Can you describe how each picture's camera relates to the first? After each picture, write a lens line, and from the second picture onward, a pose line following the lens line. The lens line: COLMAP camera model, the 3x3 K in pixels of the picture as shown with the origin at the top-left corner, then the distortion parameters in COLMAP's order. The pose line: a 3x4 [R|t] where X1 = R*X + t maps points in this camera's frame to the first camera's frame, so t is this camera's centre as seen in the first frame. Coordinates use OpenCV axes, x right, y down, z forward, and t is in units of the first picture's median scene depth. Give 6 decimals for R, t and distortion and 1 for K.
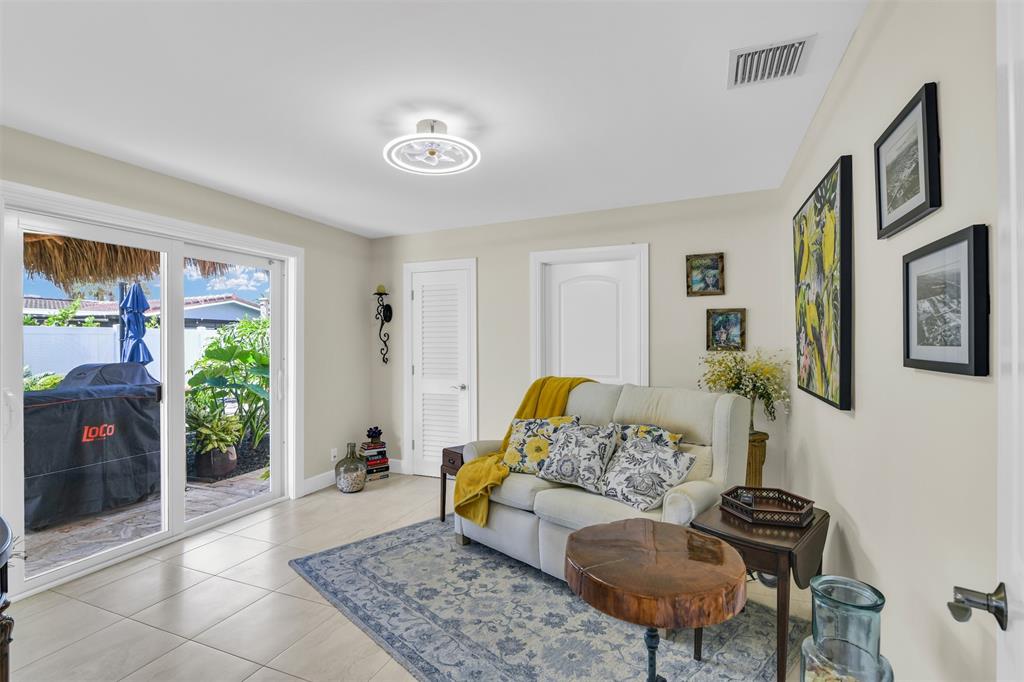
lens RADIAL K [[490.0, 0, 512.0], [0, 490.0, 341.0], [0, 0, 1]] dist [0.000418, 0.000064]
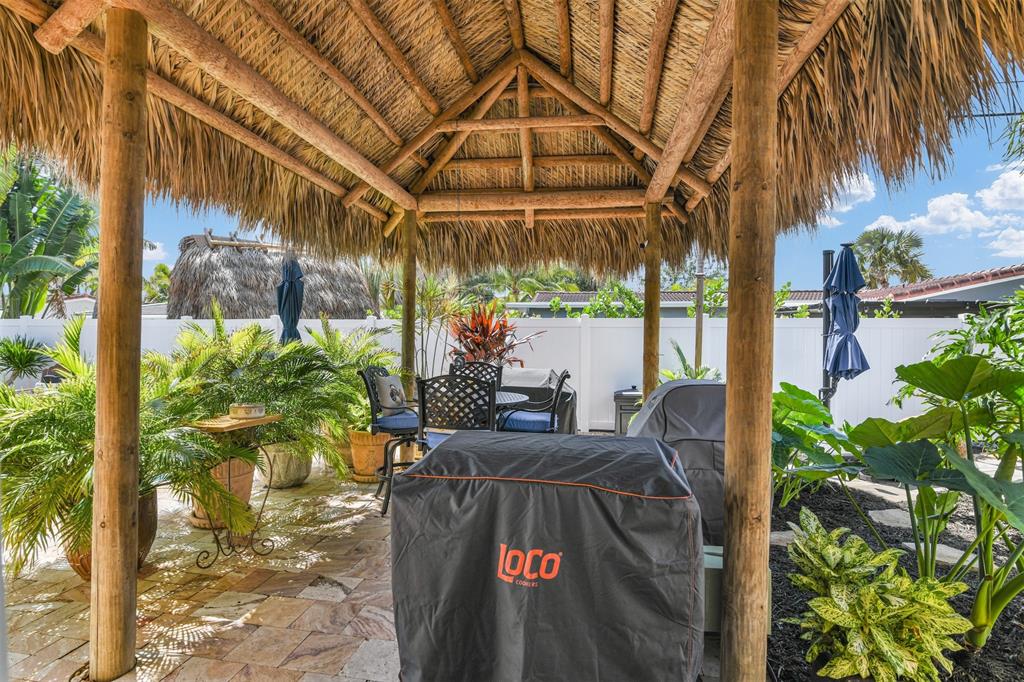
lens RADIAL K [[509.1, 0, 512.0], [0, 509.1, 341.0], [0, 0, 1]] dist [-0.002344, -0.000487]
pose [[0.219700, 0.011657, -0.975498, -0.283258], [0.002457, 0.999919, 0.012502, -0.006717], [0.975564, -0.005143, 0.219654, 0.596569]]
